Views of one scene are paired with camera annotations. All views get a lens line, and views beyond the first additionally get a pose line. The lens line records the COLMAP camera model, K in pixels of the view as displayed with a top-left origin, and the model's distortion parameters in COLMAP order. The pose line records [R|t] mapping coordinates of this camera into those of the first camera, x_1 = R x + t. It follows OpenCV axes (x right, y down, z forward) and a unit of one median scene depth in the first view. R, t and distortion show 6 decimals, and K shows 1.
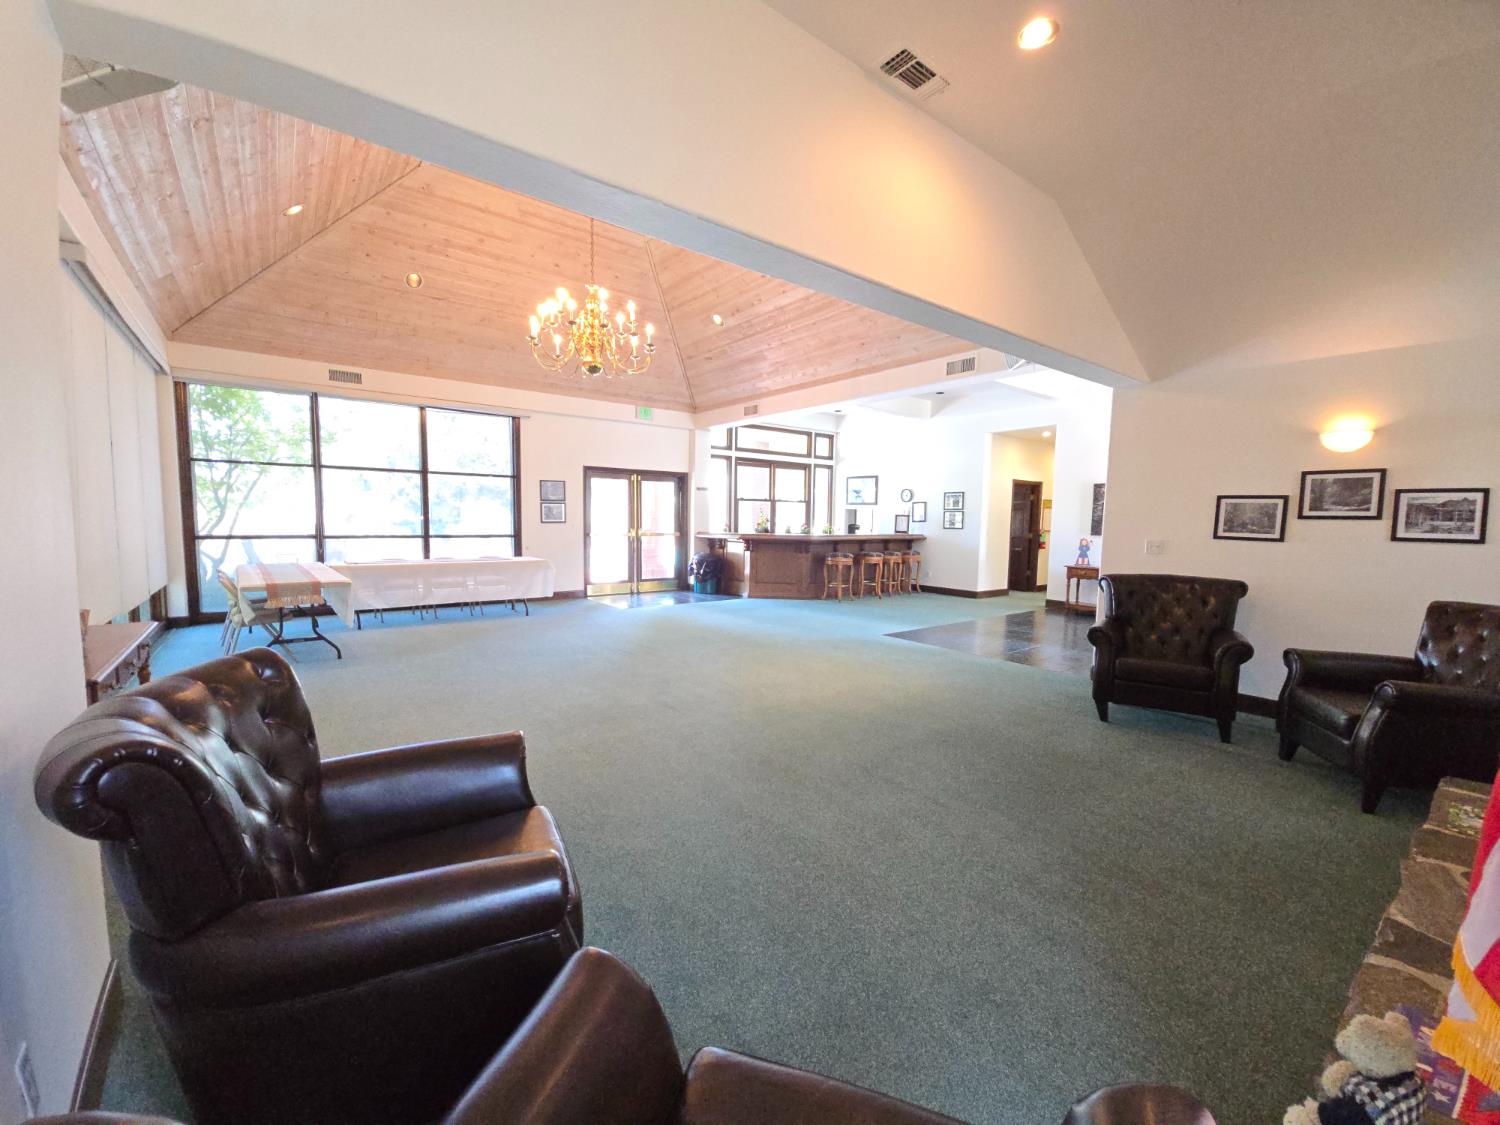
lens RADIAL K [[613.5, 0, 743.7], [0, 613.5, 564.8], [0, 0, 1]] dist [0.002555, 0.000032]
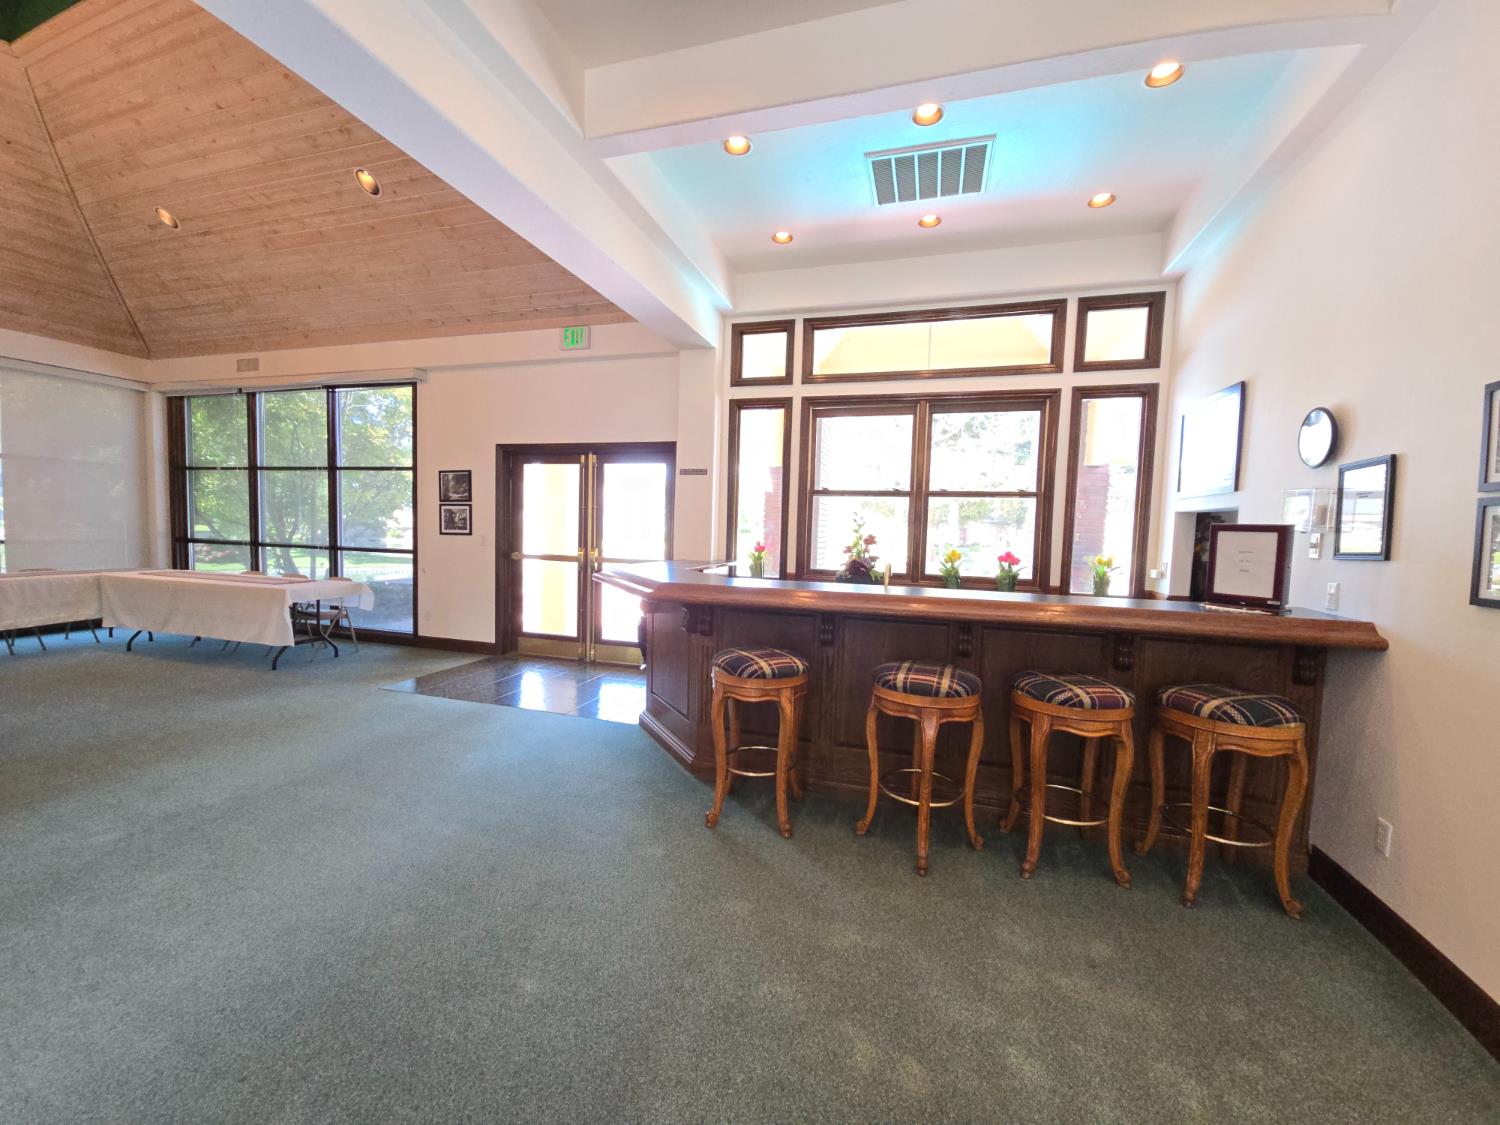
lens RADIAL K [[613.5, 0, 749.3], [0, 613.5, 565.2], [0, 0, 1]] dist [0.002555, 0.000032]
pose [[0.575746, 0.051412, -0.816010, 0.336147], [-0.083052, 0.996536, 0.004187, -0.053186], [0.813399, 0.065361, 0.578022, 0.720459]]
